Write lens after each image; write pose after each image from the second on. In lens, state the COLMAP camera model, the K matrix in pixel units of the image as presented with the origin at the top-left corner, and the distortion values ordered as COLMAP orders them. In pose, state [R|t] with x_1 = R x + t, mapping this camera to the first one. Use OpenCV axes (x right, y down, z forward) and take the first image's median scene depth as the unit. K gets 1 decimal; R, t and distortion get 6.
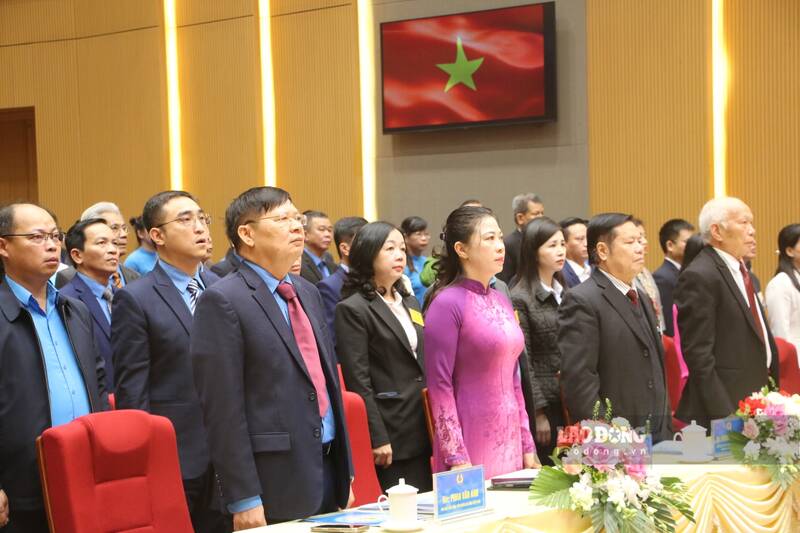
lens RADIAL K [[1805.2, 0, 400.0], [0, 1805.2, 266.5], [0, 0, 1]] dist [0.539302, 0.095125]
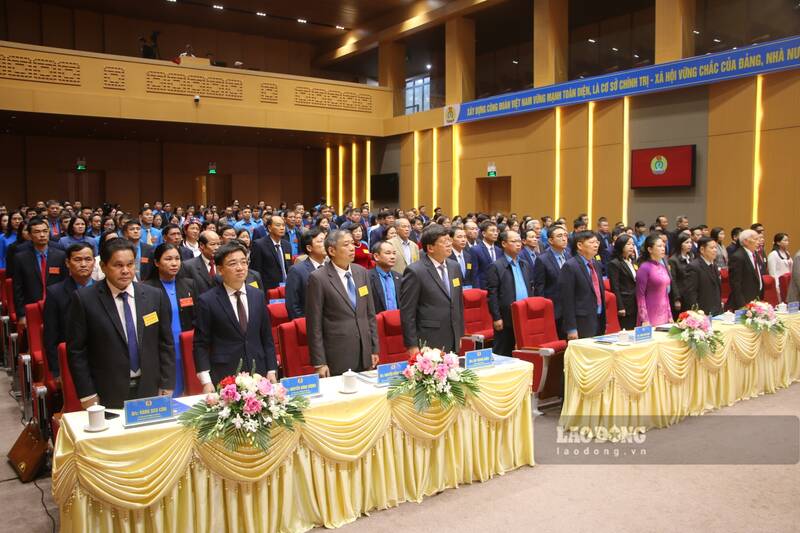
lens RADIAL K [[684.0, 0, 398.4], [0, 684.0, 237.5], [0, 0, 1]] dist [-0.243842, 0.258093]
pose [[0.938601, 0.055020, -0.340590, 0.013739], [-0.041235, 0.998016, 0.047587, -0.060990], [0.342532, -0.030621, 0.939007, -0.154332]]
